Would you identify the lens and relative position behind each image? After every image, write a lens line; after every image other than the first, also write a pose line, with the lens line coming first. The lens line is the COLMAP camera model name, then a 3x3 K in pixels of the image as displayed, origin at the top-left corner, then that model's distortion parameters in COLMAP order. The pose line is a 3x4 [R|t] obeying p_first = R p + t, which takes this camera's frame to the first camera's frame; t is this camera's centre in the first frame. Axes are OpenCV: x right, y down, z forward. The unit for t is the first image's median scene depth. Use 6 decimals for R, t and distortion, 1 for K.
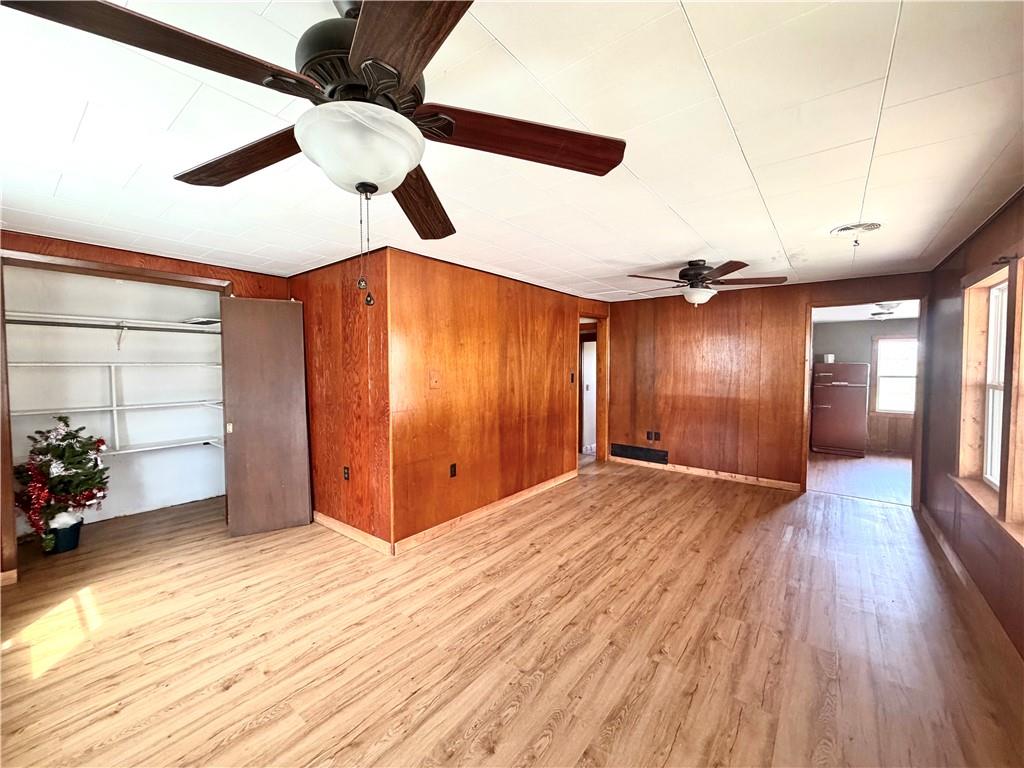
lens RADIAL K [[408.0, 0, 511.6], [0, 408.0, 386.0], [0, 0, 1]] dist [-0.001160, 0.000167]
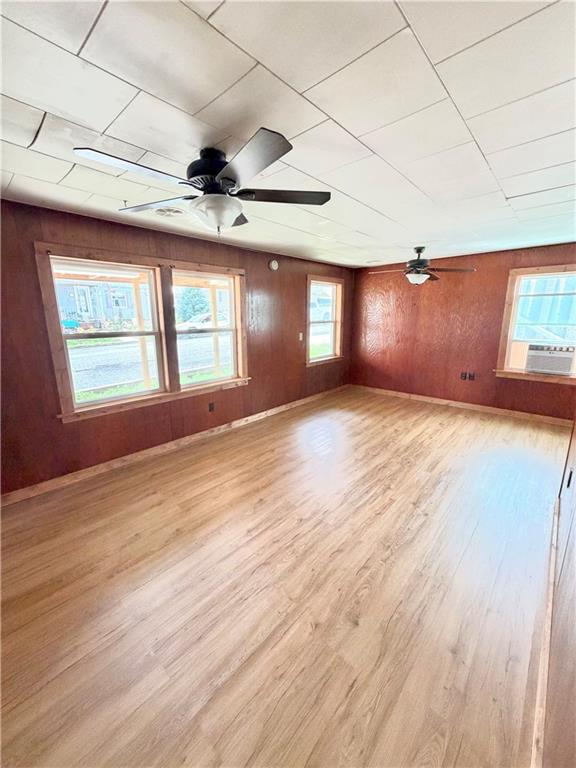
lens RADIAL K [[306.0, 0, 288.9], [0, 306.0, 382.2], [0, 0, 1]] dist [-0.001160, 0.000167]
pose [[-0.997727, -0.015494, 0.065576, 0.295025], [0.002848, 0.962638, 0.270775, -0.090827], [-0.067322, 0.270346, -0.960406, 1.470458]]
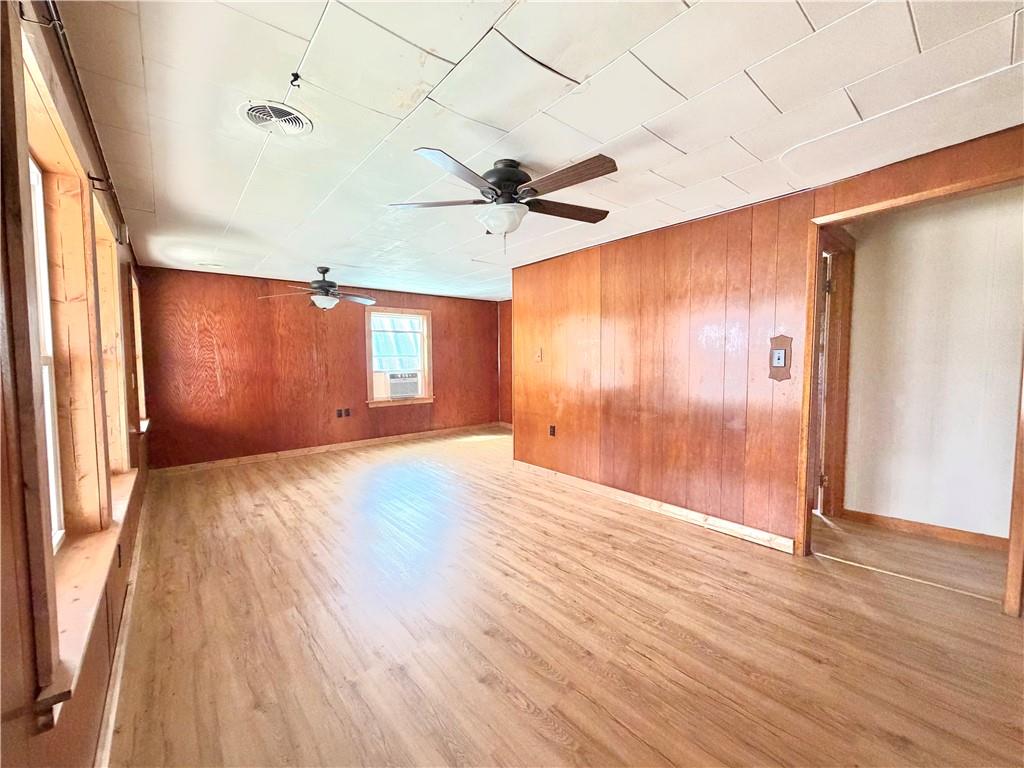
lens RADIAL K [[408.0, 0, 511.4], [0, 408.0, 381.7], [0, 0, 1]] dist [-0.001160, 0.000167]
pose [[-0.204468, 0.055392, -0.977305, 1.048568], [-0.043293, 0.996909, 0.065560, -0.012412], [0.977915, 0.055715, -0.201438, 1.105412]]
